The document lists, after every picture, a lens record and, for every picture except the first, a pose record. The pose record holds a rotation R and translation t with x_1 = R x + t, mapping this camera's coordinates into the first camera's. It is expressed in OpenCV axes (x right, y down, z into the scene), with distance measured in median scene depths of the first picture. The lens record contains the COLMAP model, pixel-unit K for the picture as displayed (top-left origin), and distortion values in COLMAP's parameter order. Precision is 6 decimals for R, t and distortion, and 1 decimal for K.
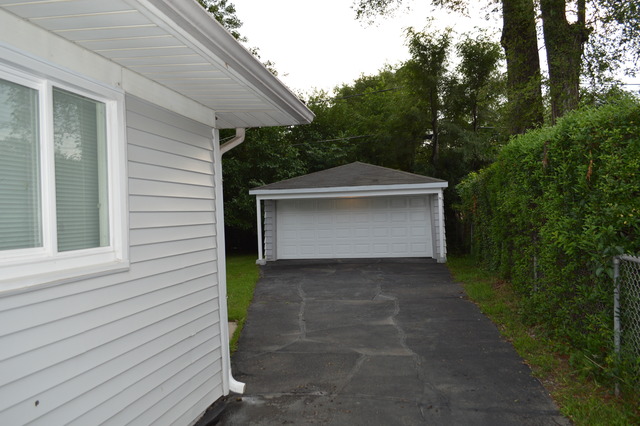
lens RADIAL K [[505.3, 0, 331.7], [0, 505.3, 211.5], [0, 0, 1]] dist [-0.003559, -0.003885]
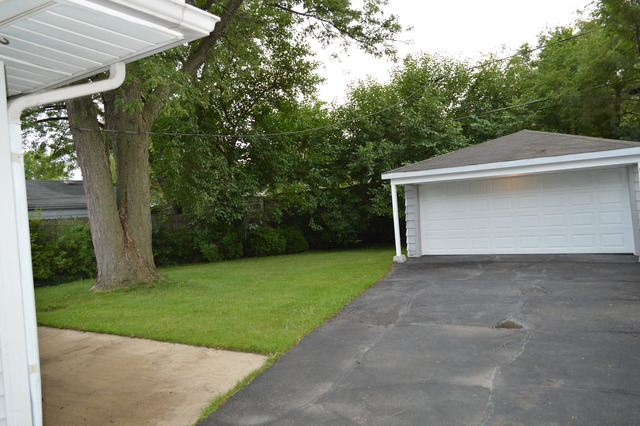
lens RADIAL K [[505.3, 0, 331.7], [0, 505.3, 211.5], [0, 0, 1]] dist [-0.003559, -0.003885]
pose [[0.919943, -0.030466, -0.390867, 0.086983], [0.040857, 0.998998, 0.018294, 0.001167], [0.389918, -0.032799, 0.920265, 0.182306]]
